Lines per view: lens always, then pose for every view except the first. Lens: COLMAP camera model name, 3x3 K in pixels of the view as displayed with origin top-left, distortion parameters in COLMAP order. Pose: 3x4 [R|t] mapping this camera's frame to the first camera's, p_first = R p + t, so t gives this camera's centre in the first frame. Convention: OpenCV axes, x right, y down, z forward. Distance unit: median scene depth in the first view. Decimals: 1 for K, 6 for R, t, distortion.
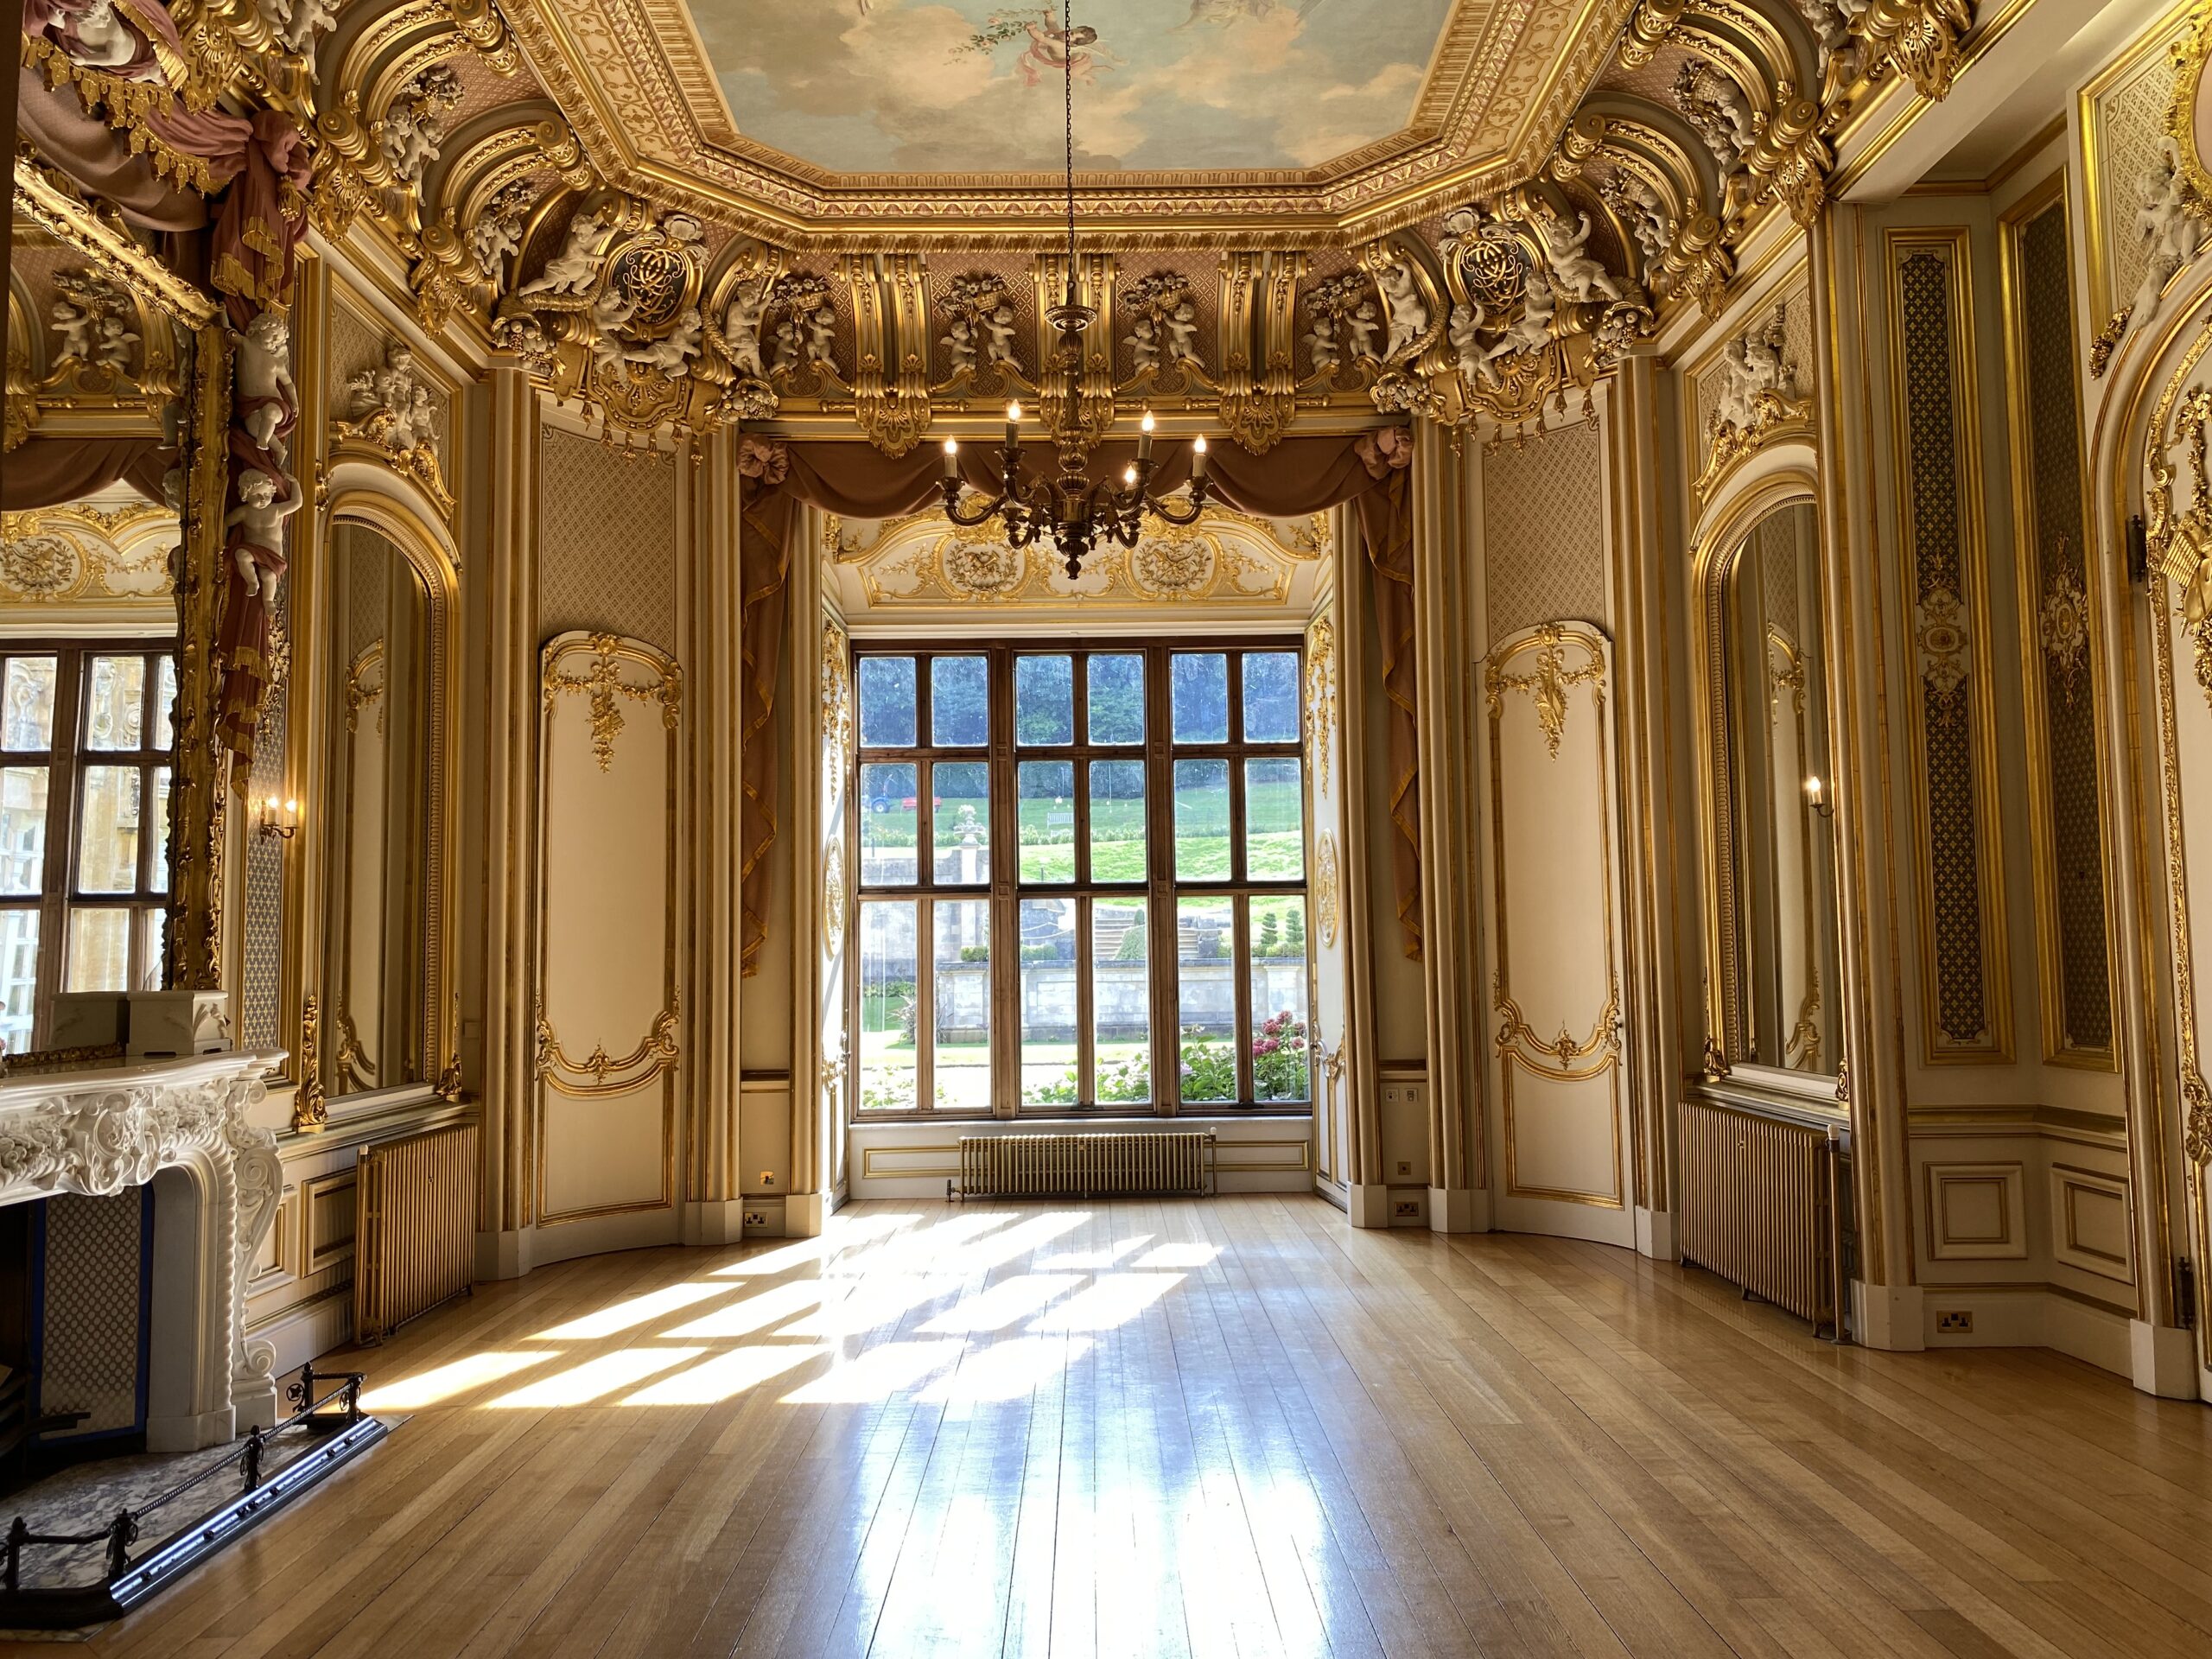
lens RADIAL K [[1683.5, 0, 1106.0], [0, 1683.5, 829.5], [0, 0, 1]] dist [0.001778, 0.001917]
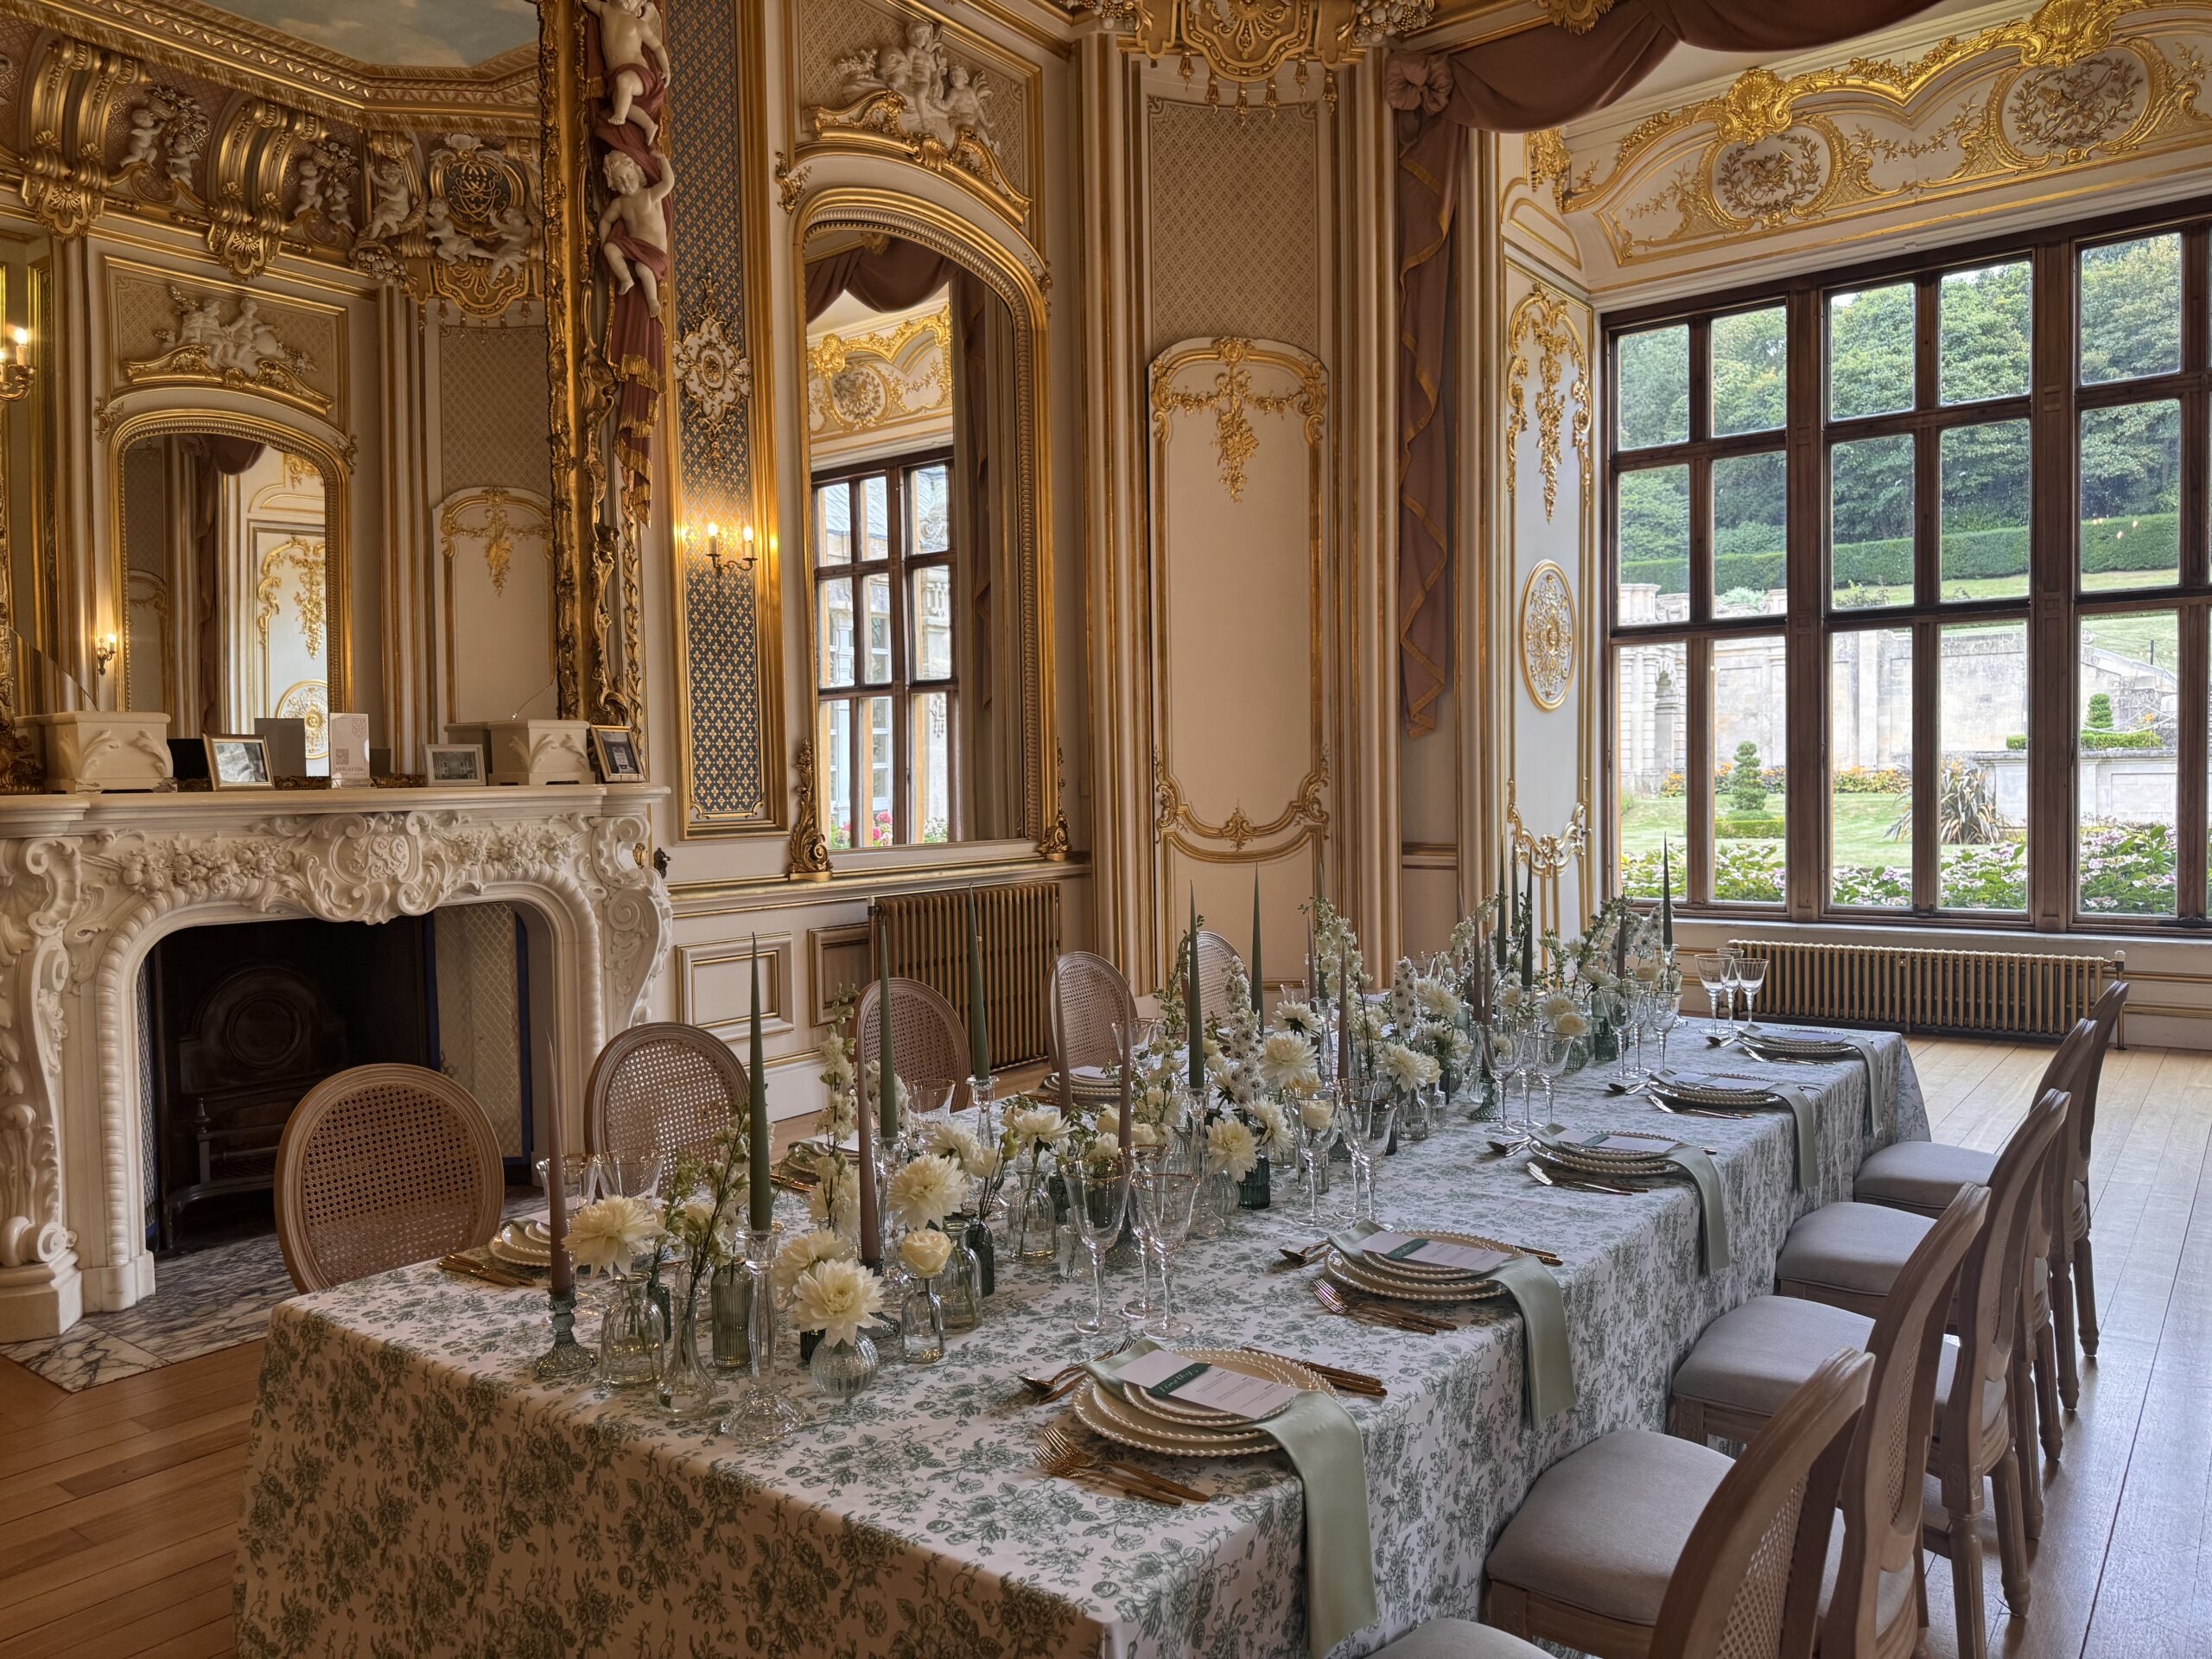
lens RADIAL K [[1502.8, 0, 1104.5], [0, 1502.8, 868.3], [0, 0, 1]] dist [0.049832, -0.054407]
pose [[0.783245, 0.039633, -0.620448, 0.145396], [0.050316, 0.990652, 0.126799, 0.051813], [0.619674, -0.130533, 0.773929, 0.313814]]
